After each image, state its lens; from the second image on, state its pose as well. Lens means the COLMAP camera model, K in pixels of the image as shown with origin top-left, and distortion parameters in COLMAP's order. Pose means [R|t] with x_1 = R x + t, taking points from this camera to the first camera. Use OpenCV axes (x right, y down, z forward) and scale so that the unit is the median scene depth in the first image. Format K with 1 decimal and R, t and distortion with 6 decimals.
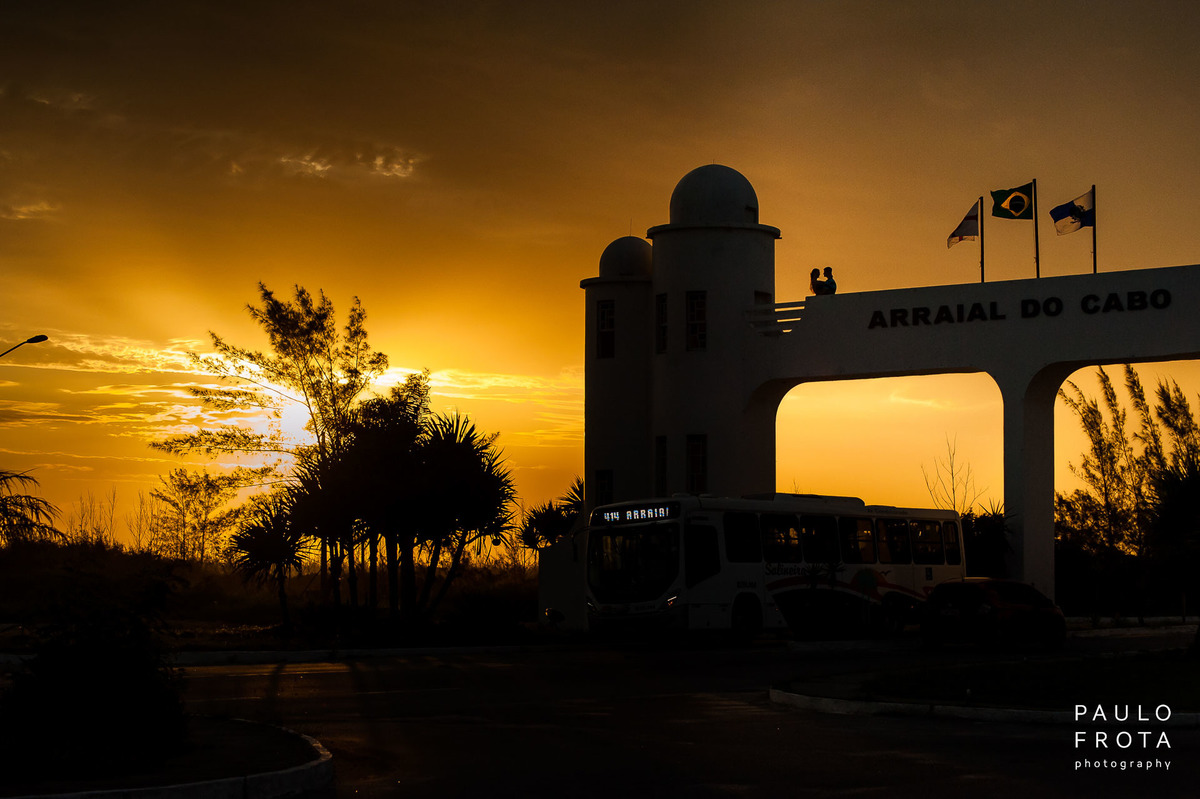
lens RADIAL K [[2505.1, 0, 600.0], [0, 2505.1, 399.5], [0, 0, 1]] dist [-0.238108, -0.127608]
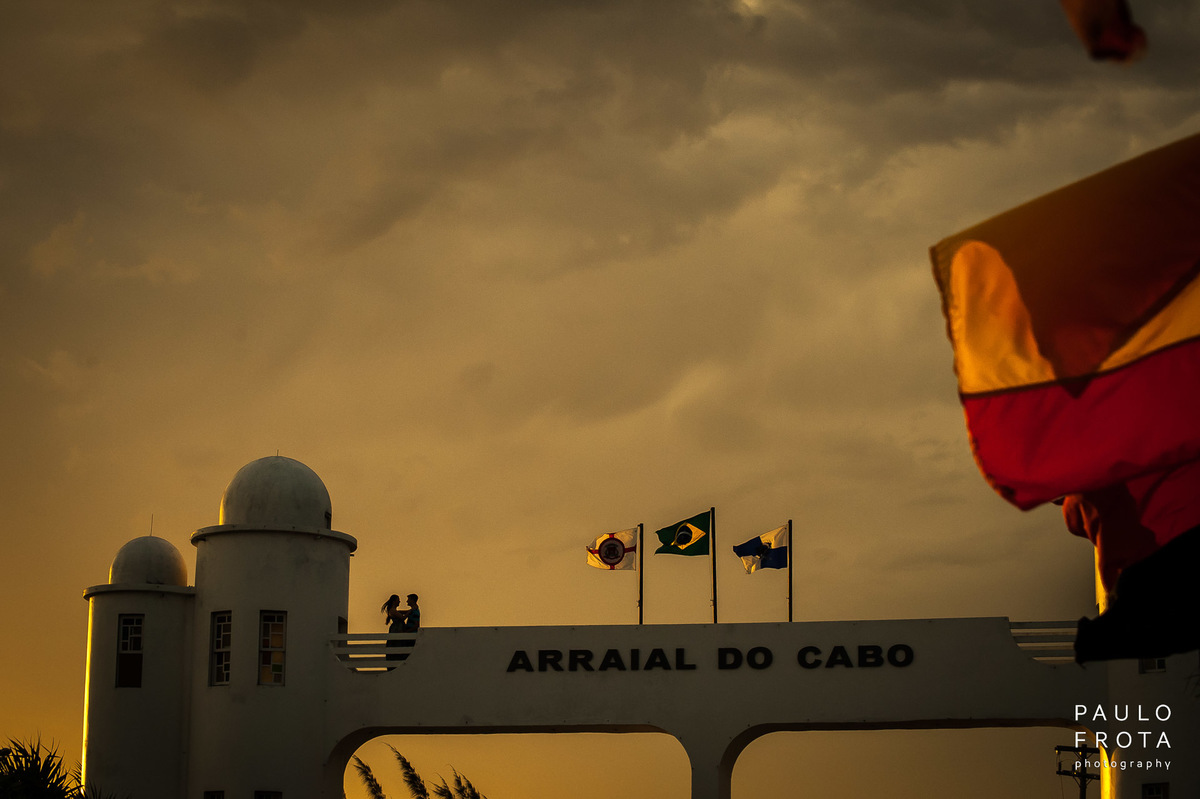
lens RADIAL K [[2505.1, 0, 600.0], [0, 2505.1, 399.5], [0, 0, 1]] dist [-0.238108, -0.127608]
pose [[0.849451, 0.117790, 0.514352, -0.304503], [-0.038355, 0.985971, -0.162451, 0.015774], [-0.526271, 0.118266, 0.842052, 0.290311]]
